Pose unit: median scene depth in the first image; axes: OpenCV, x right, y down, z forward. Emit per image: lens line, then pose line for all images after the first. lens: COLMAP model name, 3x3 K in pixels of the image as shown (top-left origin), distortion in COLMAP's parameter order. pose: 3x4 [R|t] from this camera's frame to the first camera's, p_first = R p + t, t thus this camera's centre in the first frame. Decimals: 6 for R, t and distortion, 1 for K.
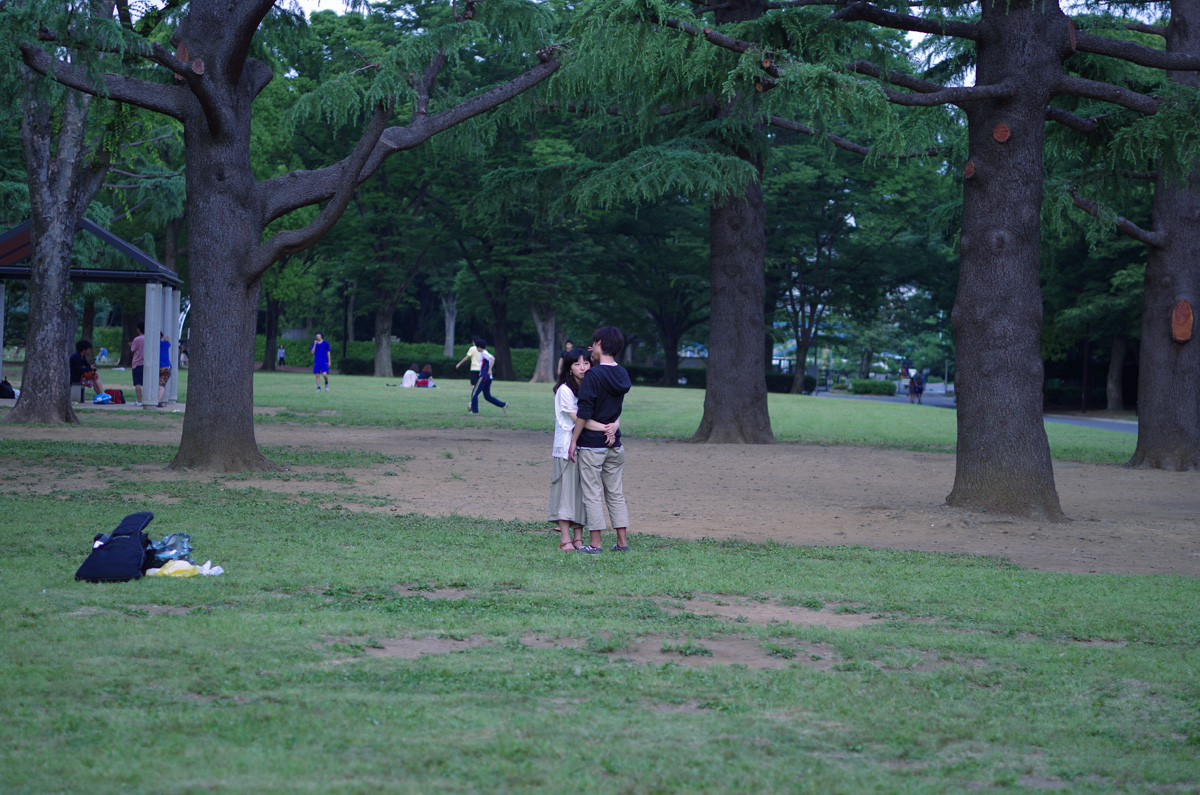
lens RADIAL K [[3622.0, 0, 600.0], [0, 3622.0, 397.8], [0, 0, 1]] dist [-0.019634, 0.000000]
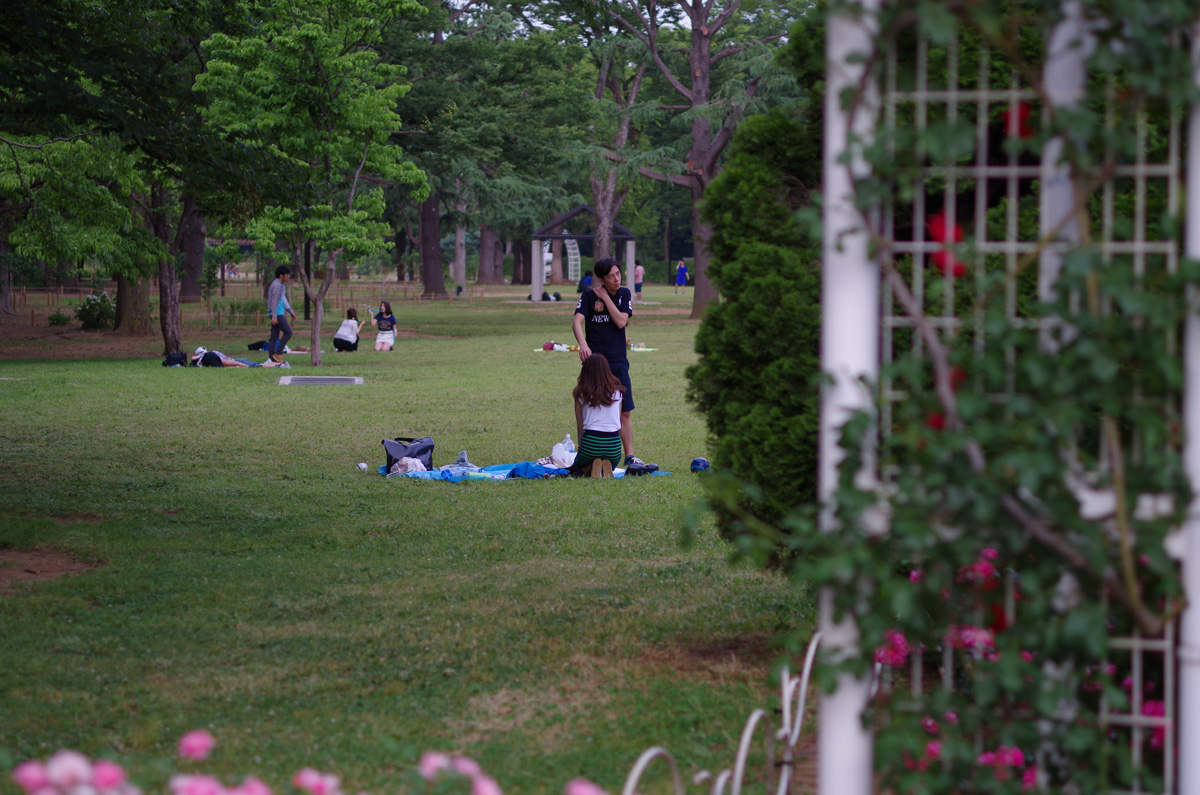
lens RADIAL K [[3622.0, 0, 600.0], [0, 3622.0, 397.0], [0, 0, 1]] dist [-0.019634, 0.000000]
pose [[0.997638, -0.012604, -0.067519, -0.003925], [0.014332, 0.999581, 0.025168, 0.005599], [0.067173, -0.026076, 0.997401, -1.237310]]
